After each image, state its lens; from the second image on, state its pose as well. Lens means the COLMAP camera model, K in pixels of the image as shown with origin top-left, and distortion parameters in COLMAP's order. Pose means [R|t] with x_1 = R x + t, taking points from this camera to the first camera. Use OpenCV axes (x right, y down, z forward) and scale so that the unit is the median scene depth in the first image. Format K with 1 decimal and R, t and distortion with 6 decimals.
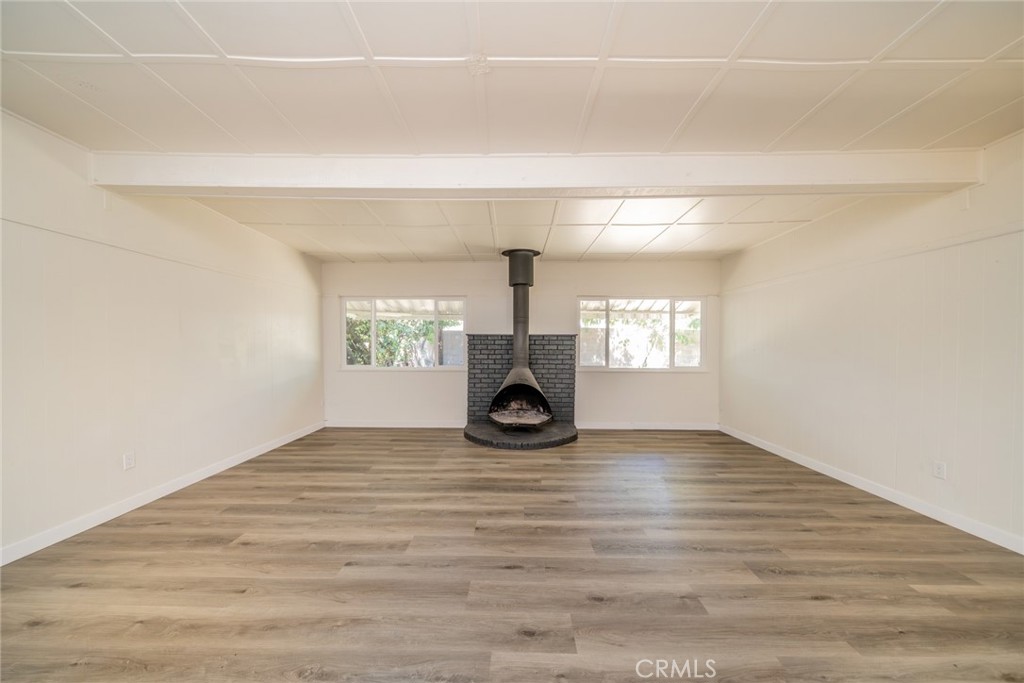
lens RADIAL K [[350.8, 0, 515.9], [0, 350.8, 341.9], [0, 0, 1]] dist [-0.002317, -0.000172]
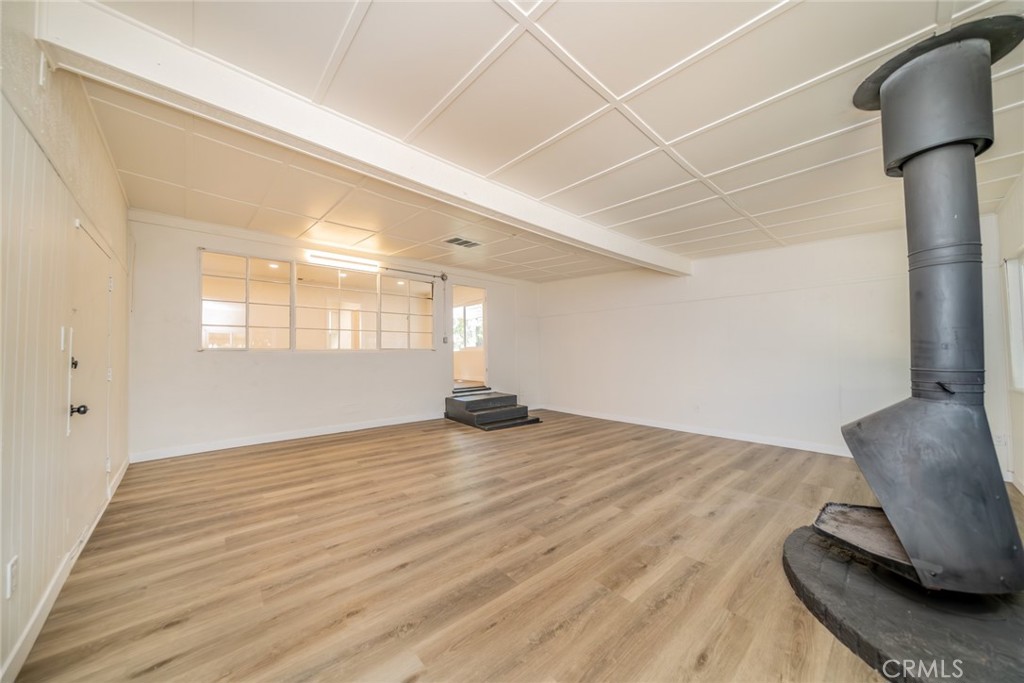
lens RADIAL K [[350.8, 0, 515.4], [0, 350.8, 344.1], [0, 0, 1]] dist [-0.002317, -0.000172]
pose [[-0.738969, -0.026537, -0.673217, 0.843967], [0.002691, 0.999100, -0.042337, 0.053890], [0.673734, -0.033098, -0.738232, 1.515883]]
